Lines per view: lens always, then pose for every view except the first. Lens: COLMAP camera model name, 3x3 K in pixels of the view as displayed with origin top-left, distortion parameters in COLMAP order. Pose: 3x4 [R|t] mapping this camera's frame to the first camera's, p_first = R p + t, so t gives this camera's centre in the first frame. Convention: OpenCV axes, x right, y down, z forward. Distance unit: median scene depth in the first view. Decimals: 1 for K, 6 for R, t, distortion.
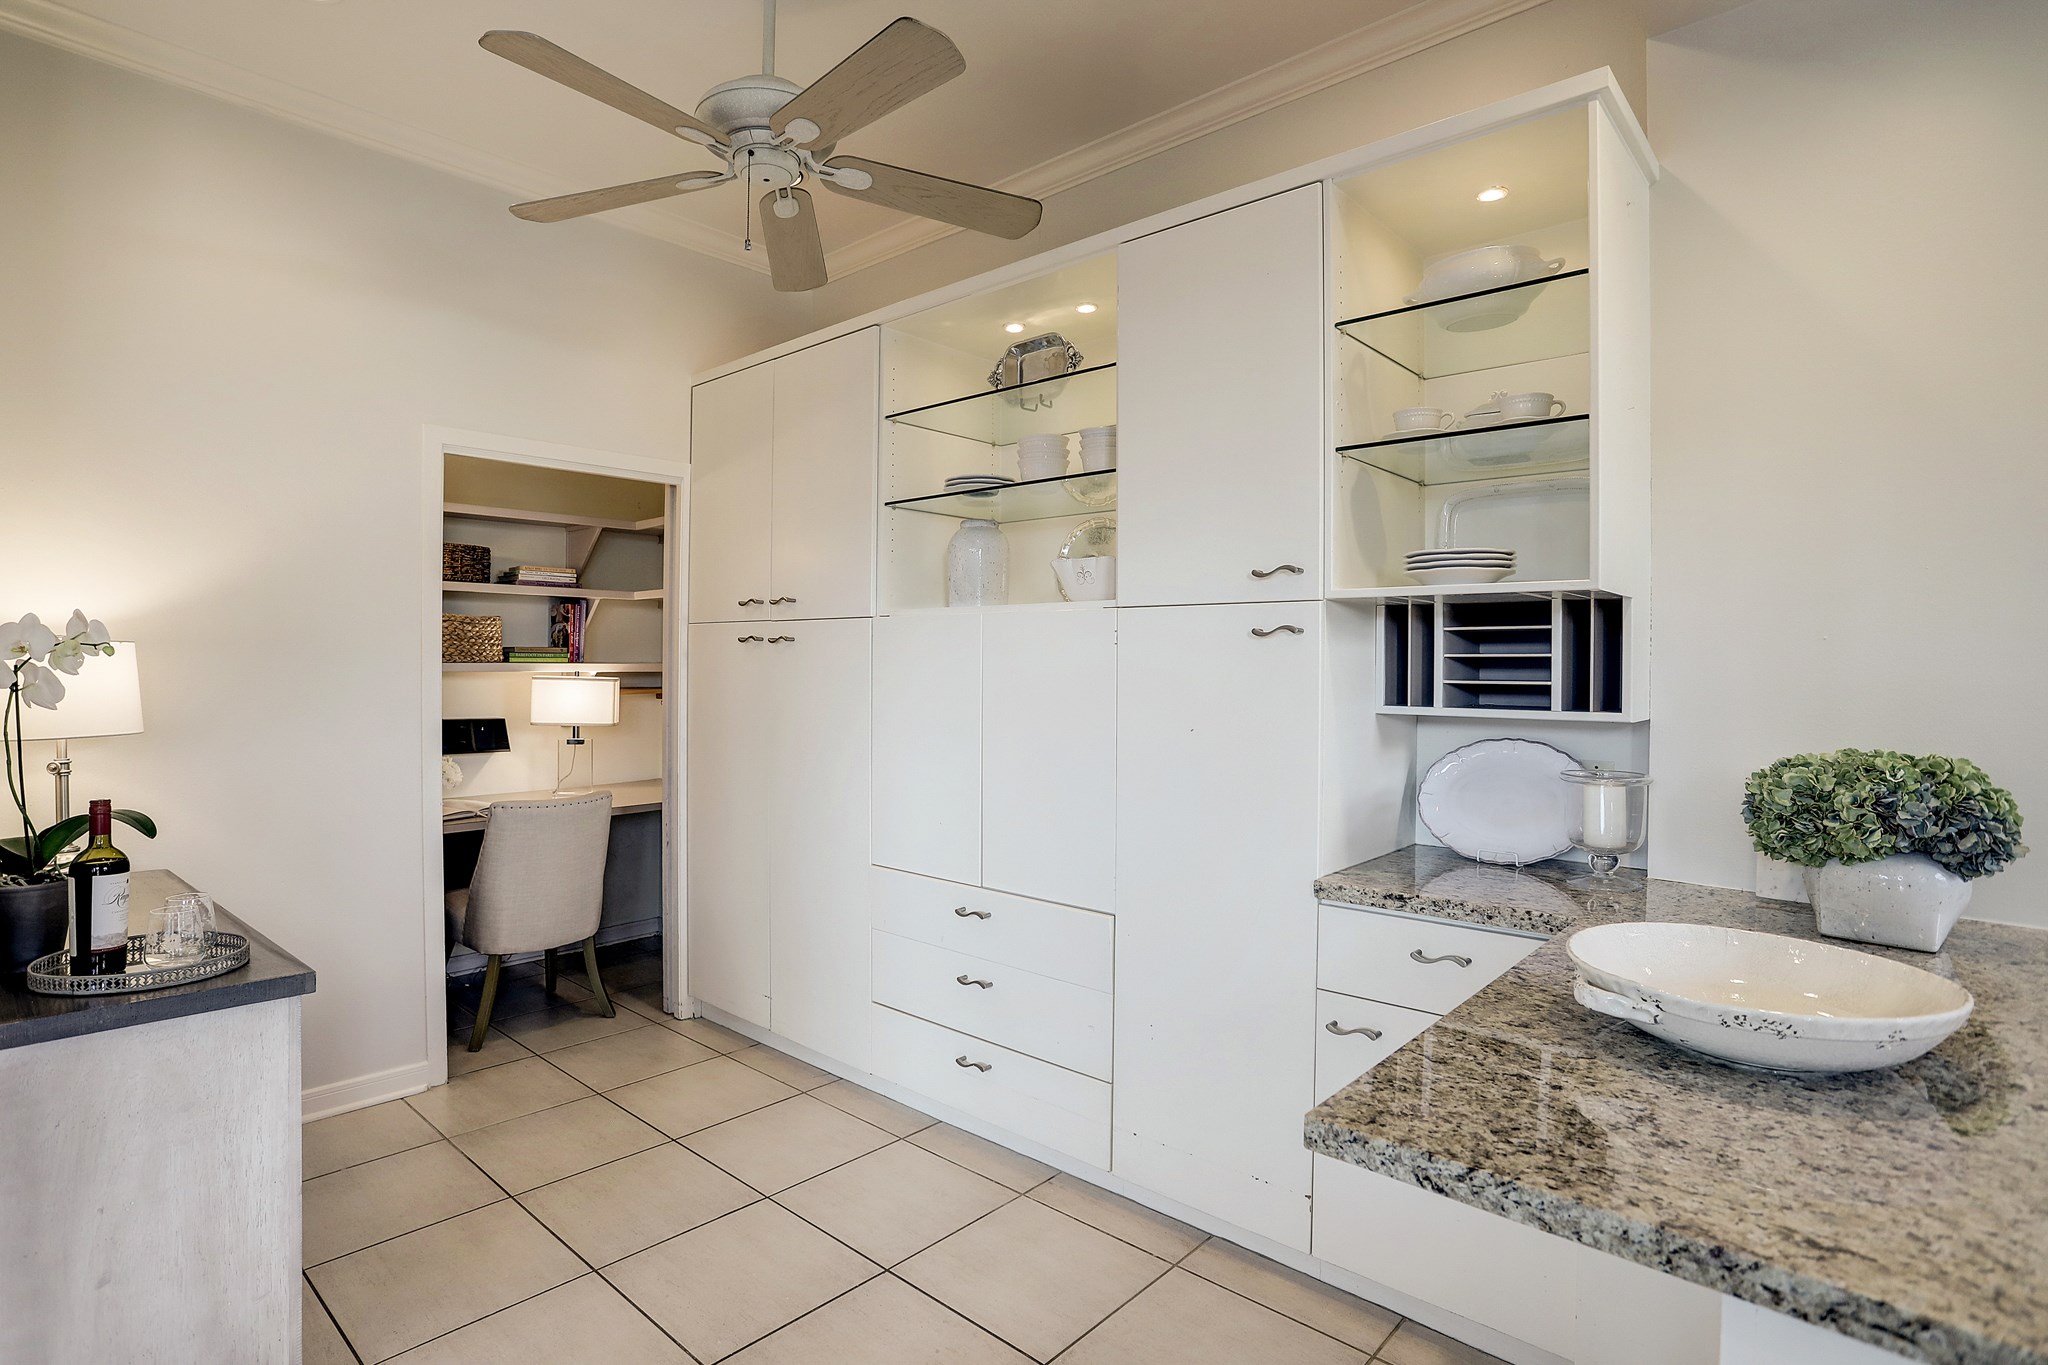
lens RADIAL K [[1006.1, 0, 989.9], [0, 1006.1, 666.8], [0, 0, 1]] dist [-0.084510, 0.026139]
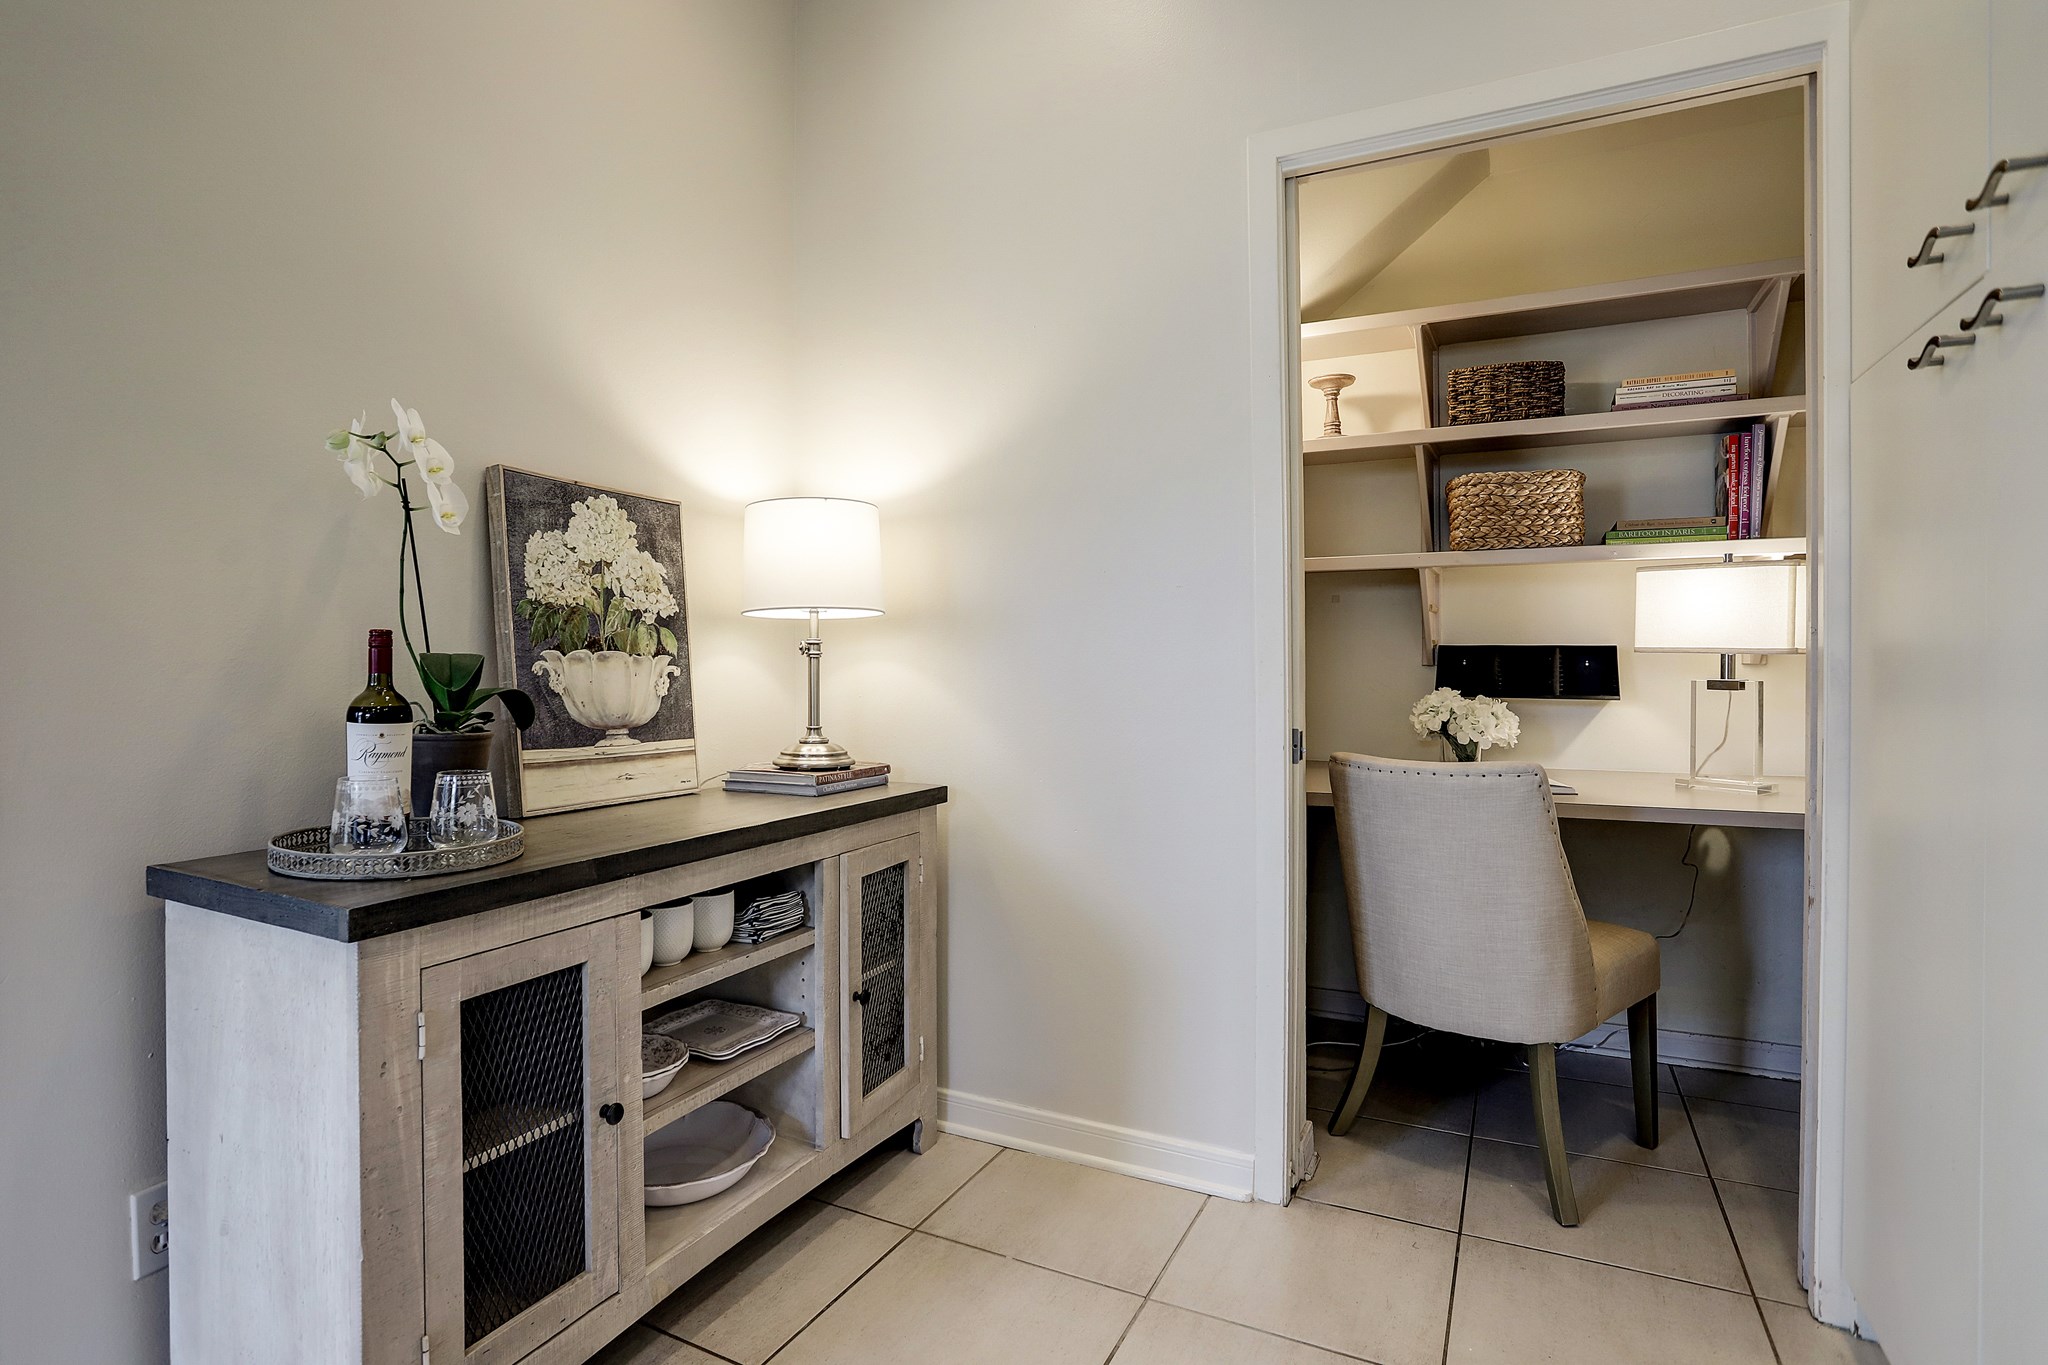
lens RADIAL K [[1056.0, 0, 1002.3], [0, 1056.0, 674.2], [0, 0, 1]] dist [-0.075695, 0.029160]
pose [[0.272833, 0.005612, -0.962045, 0.025681], [0.005831, 0.999955, 0.007487, 0.130798], [0.962044, -0.007652, 0.272788, 0.962459]]
